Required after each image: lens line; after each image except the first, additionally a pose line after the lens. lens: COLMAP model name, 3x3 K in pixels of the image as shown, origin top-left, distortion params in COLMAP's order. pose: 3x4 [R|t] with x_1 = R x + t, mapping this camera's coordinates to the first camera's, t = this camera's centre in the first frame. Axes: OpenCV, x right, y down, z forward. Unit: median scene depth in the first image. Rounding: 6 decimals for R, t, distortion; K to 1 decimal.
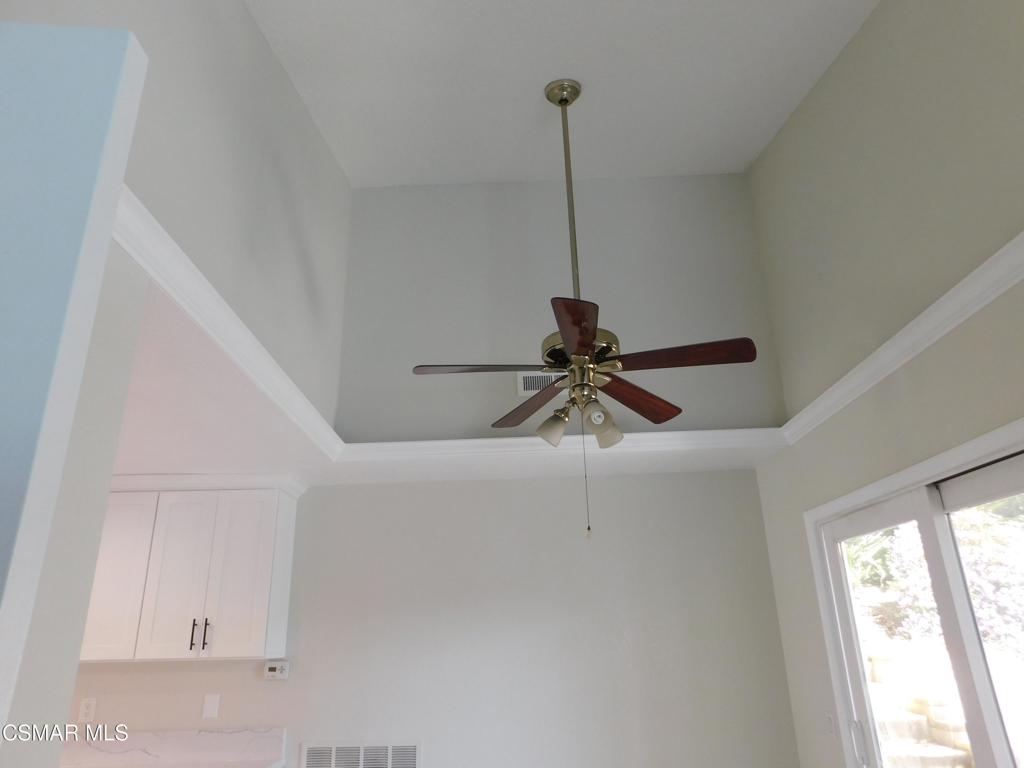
lens RADIAL K [[680.1, 0, 512.0], [0, 680.1, 384.0], [0, 0, 1]] dist [-0.063436, 0.054942]
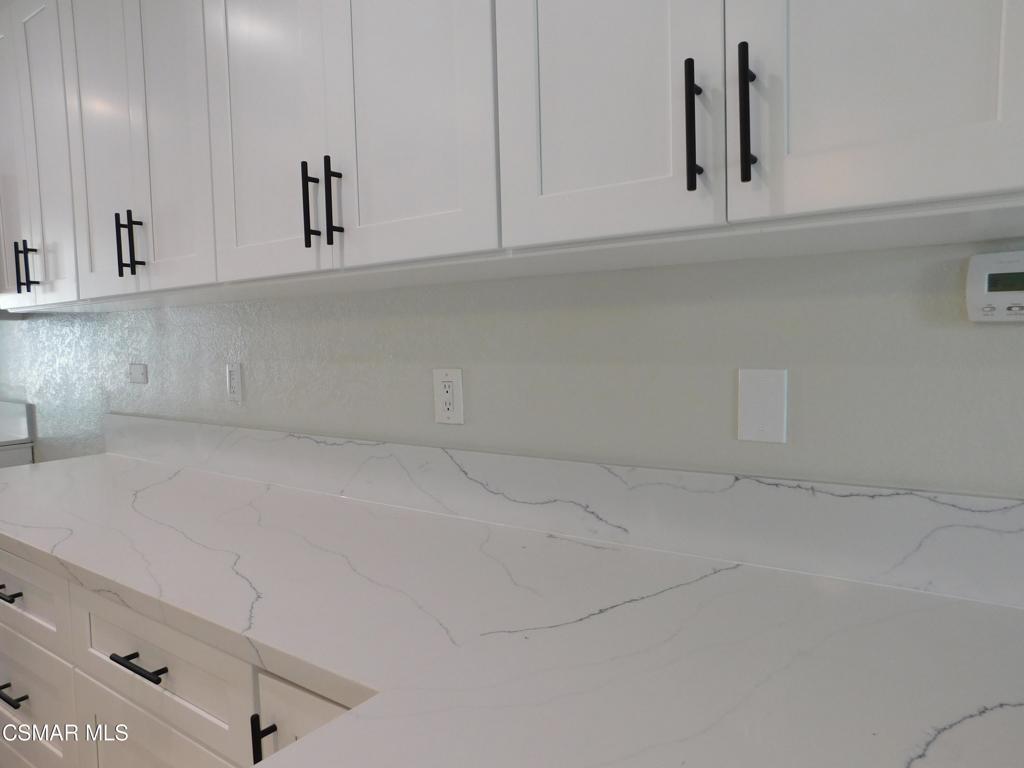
lens RADIAL K [[680.1, 0, 512.0], [0, 680.1, 384.0], [0, 0, 1]] dist [-0.063436, 0.054942]
pose [[0.828068, 0.046301, -0.558712, -0.228409], [0.197256, 0.908796, 0.367668, 0.206757], [0.524779, -0.414663, 0.743412, 0.438580]]
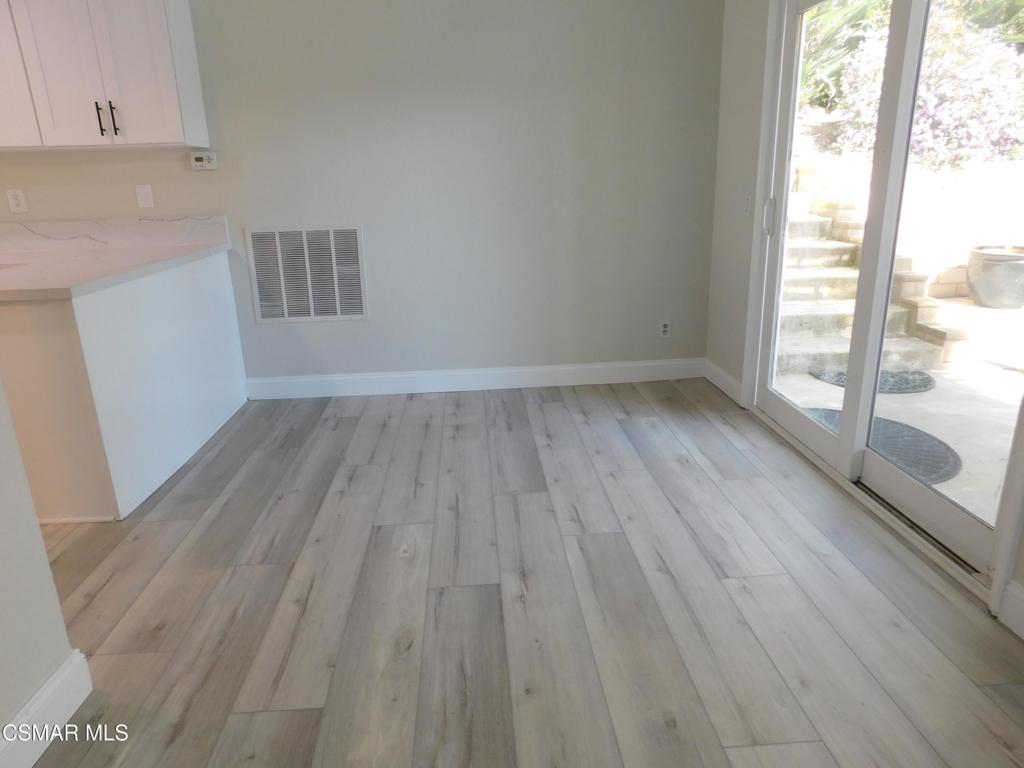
lens RADIAL K [[680.1, 0, 512.0], [0, 680.1, 384.0], [0, 0, 1]] dist [-0.063436, 0.054942]
pose [[0.997229, -0.019261, 0.071854, 0.011093], [-0.028835, 0.790302, 0.612038, 0.047192], [-0.068575, -0.612414, 0.787557, 0.004277]]
